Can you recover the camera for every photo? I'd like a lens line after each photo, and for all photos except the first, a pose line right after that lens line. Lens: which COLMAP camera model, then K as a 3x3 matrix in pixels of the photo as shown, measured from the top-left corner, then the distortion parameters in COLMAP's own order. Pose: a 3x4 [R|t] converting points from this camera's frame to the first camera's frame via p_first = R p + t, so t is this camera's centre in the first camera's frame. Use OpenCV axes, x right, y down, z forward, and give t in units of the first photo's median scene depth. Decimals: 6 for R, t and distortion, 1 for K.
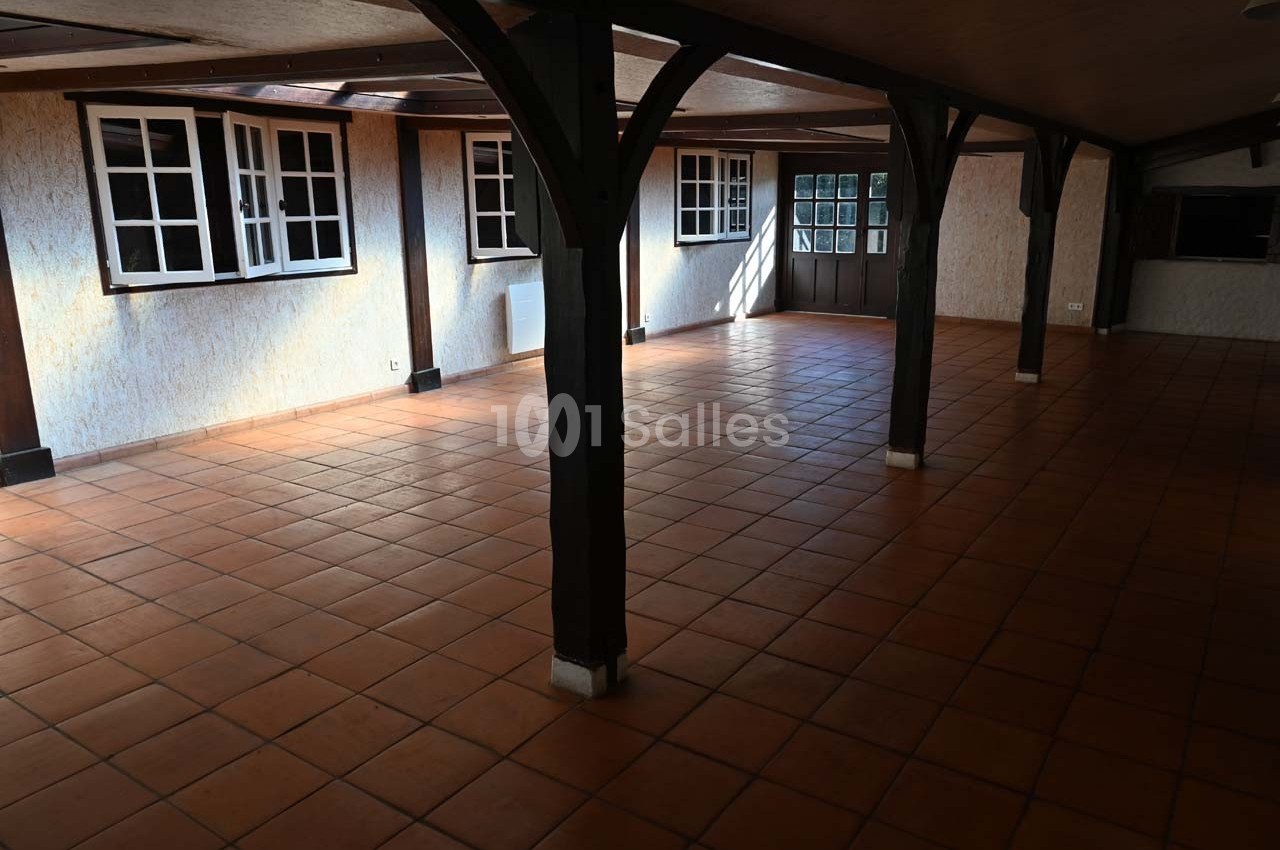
lens RADIAL K [[911.4, 0, 643.8], [0, 911.4, 425.3], [0, 0, 1]] dist [0.007512, 0.002453]
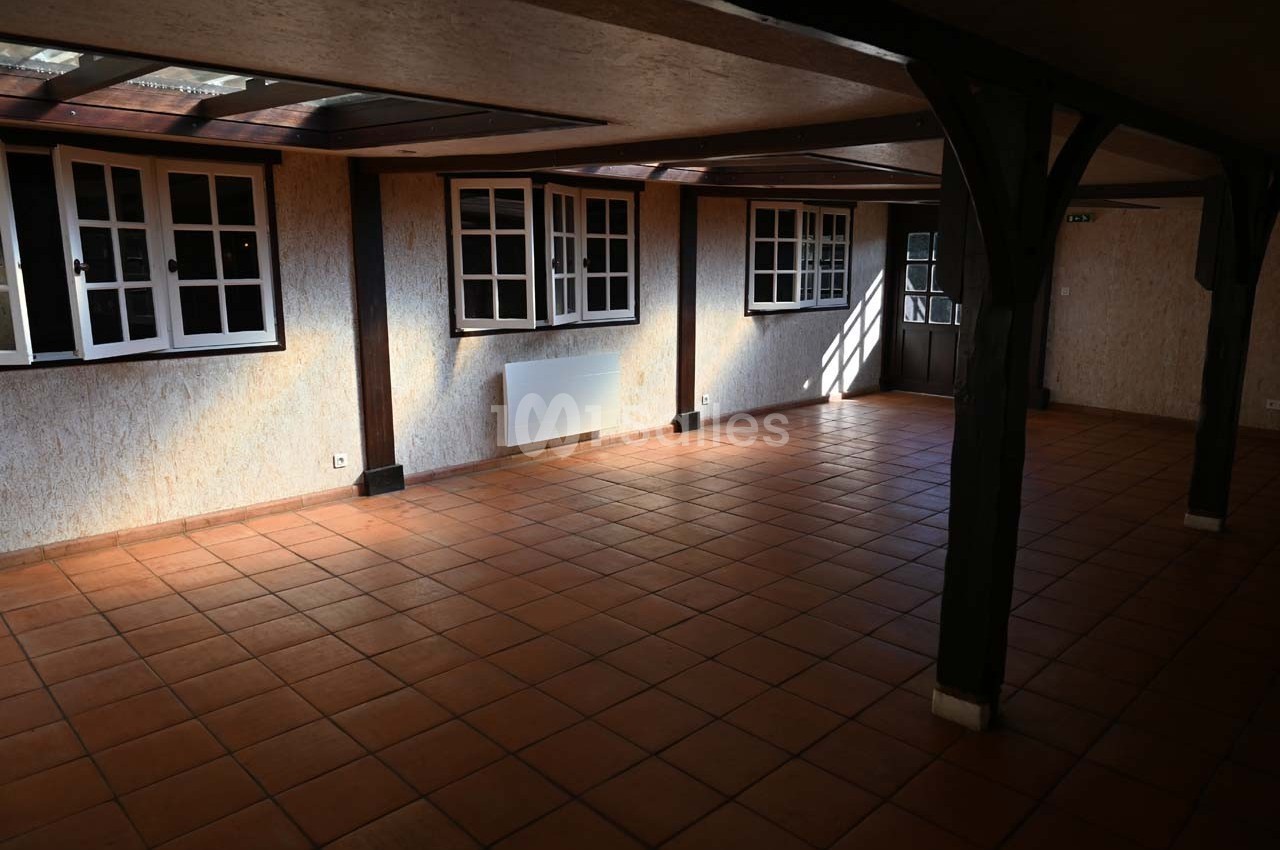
lens RADIAL K [[861.9, 0, 638.8], [0, 861.9, 424.2], [0, 0, 1]] dist [0.002489, 0.004519]
pose [[0.982044, 0.041778, -0.183968, 0.121403], [-0.051396, 0.997533, -0.047823, -0.073262], [0.181516, 0.056419, 0.981768, 0.284586]]
